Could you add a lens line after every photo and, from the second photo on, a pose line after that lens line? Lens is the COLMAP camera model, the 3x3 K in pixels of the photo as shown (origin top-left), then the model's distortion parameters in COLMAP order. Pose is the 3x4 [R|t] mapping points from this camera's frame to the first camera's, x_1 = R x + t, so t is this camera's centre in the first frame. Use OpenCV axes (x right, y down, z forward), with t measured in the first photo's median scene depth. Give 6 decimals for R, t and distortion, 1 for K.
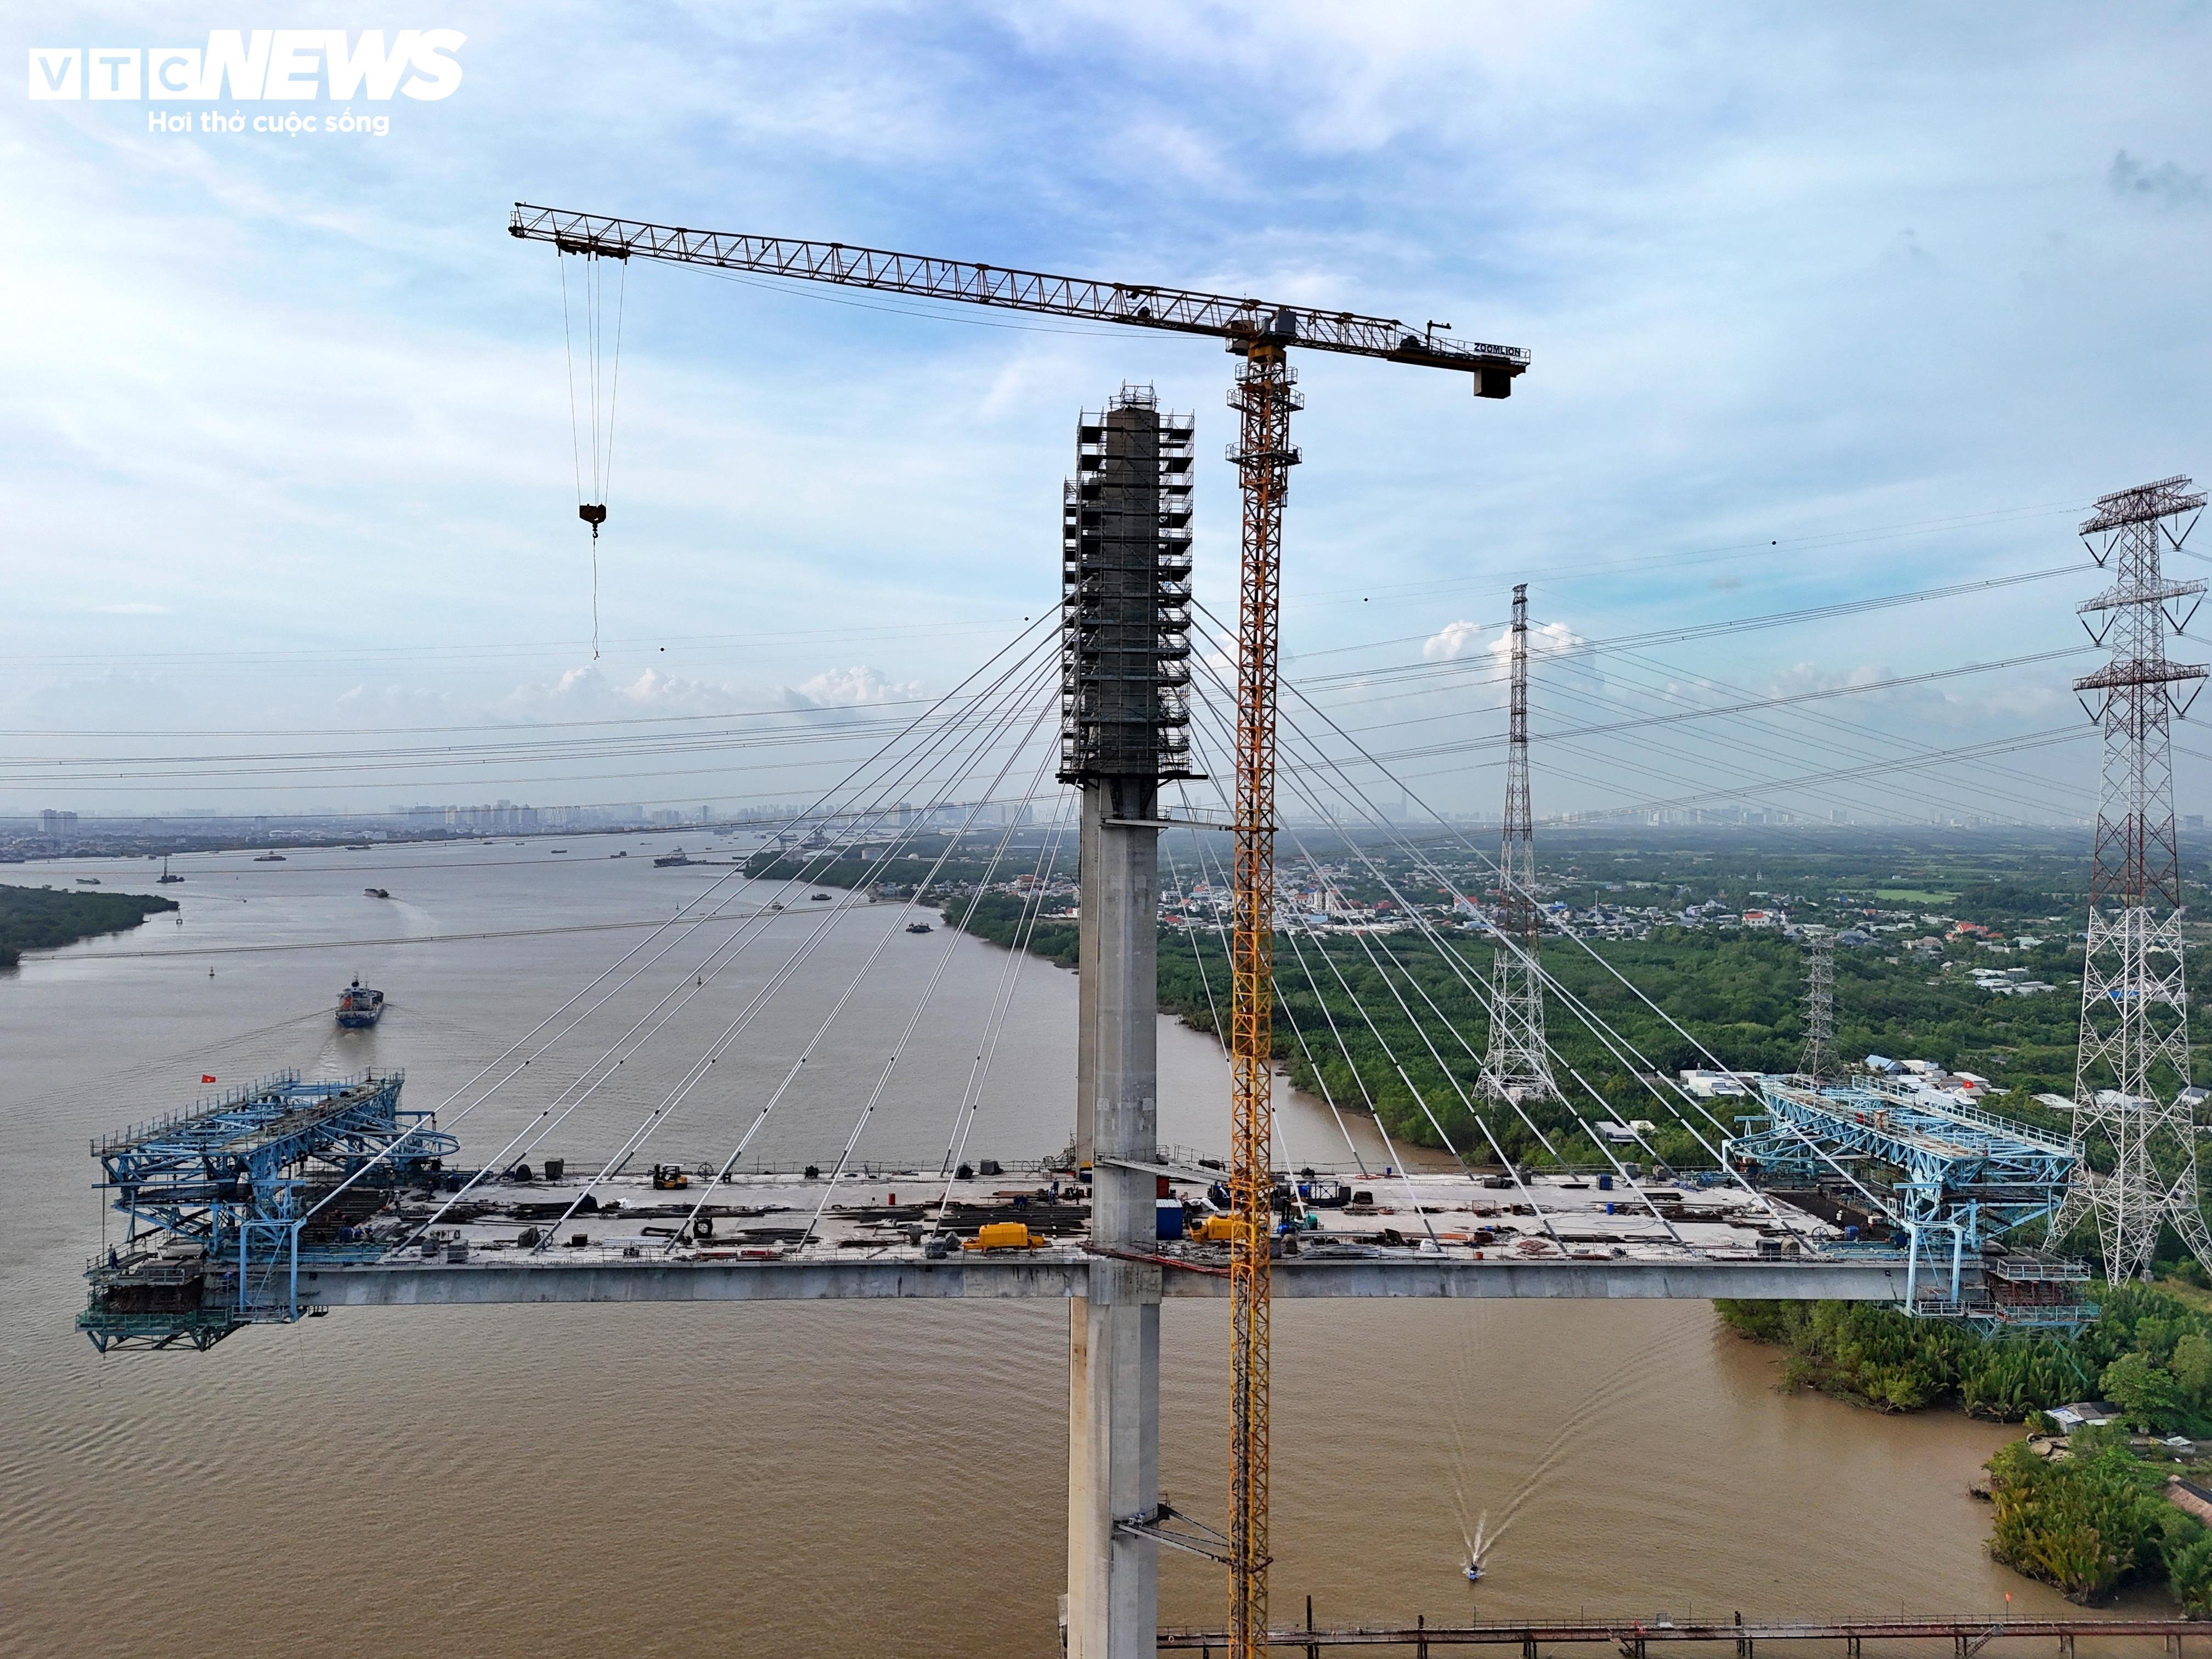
lens RADIAL K [[1641.1, 0, 1103.8], [0, 1641.1, 823.6], [0, 0, 1]] dist [0.066023, 0.000559]
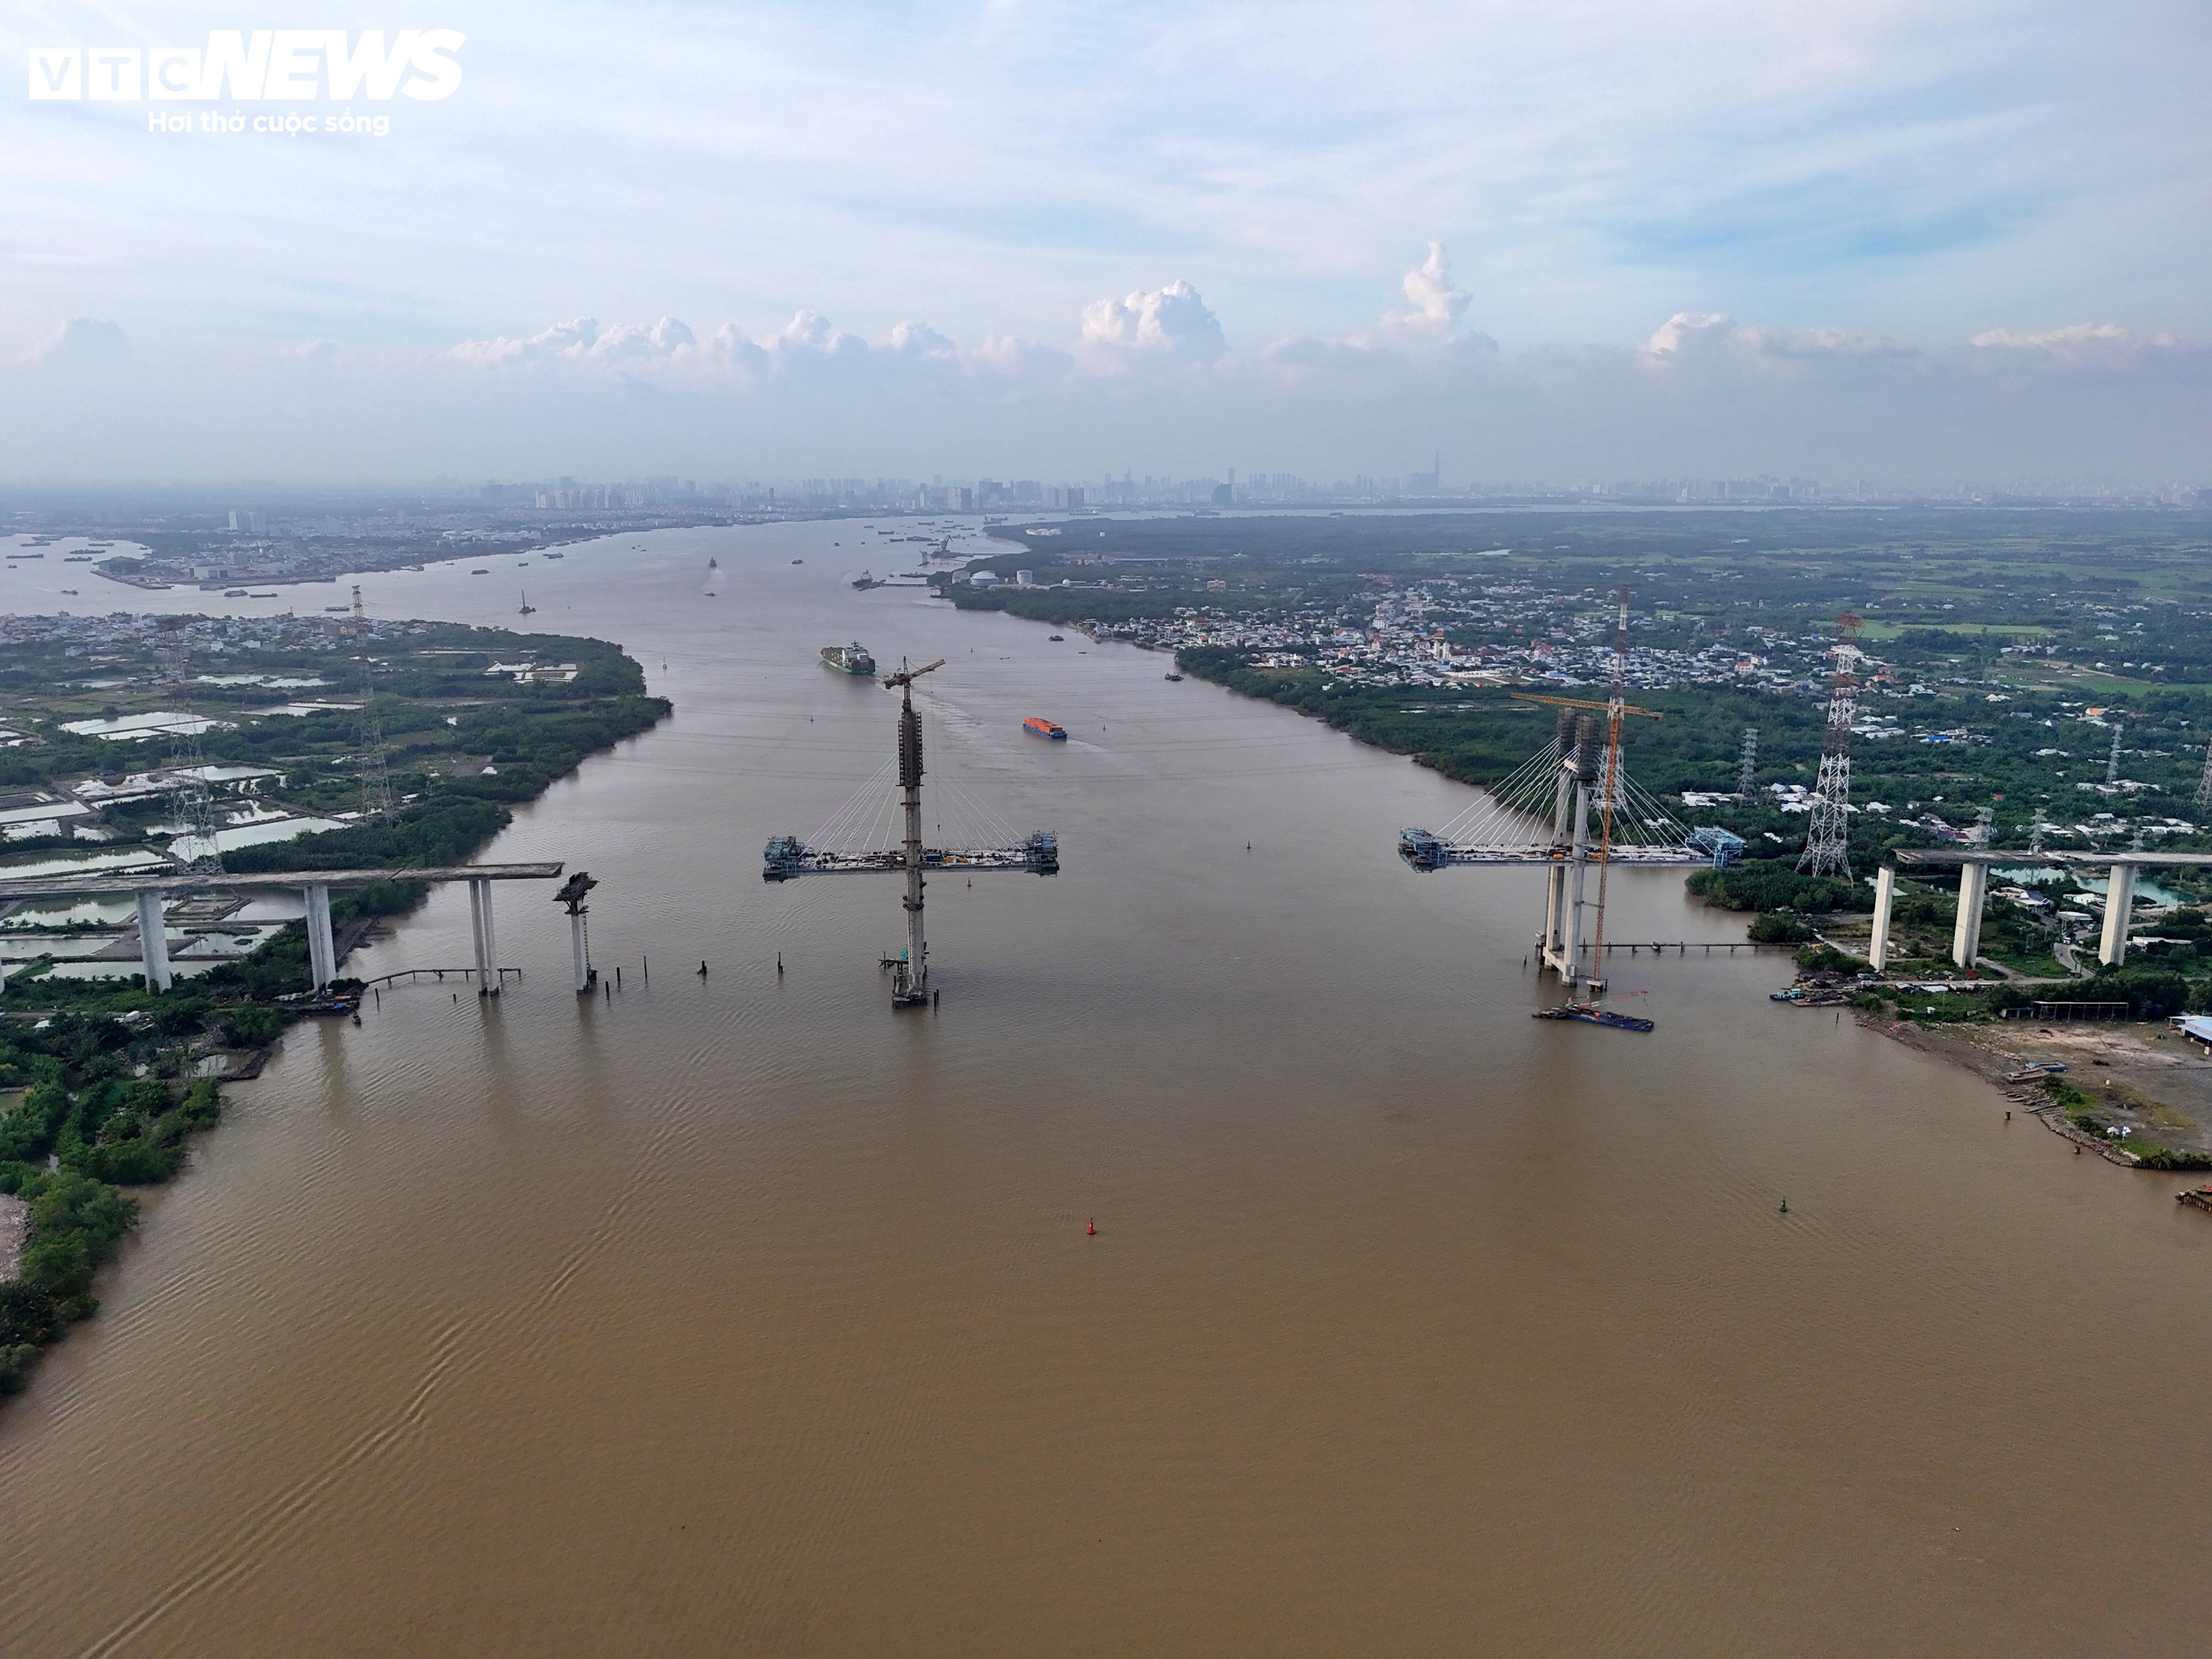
lens RADIAL K [[1641.1, 0, 1105.0], [0, 1641.1, 832.7], [0, 0, 1]] dist [0.066023, 0.000559]
pose [[0.999974, 0.000511, -0.007182, -0.368796], [0.000994, 0.978149, 0.207902, -0.238216], [0.007132, -0.207904, 0.978123, -1.069409]]
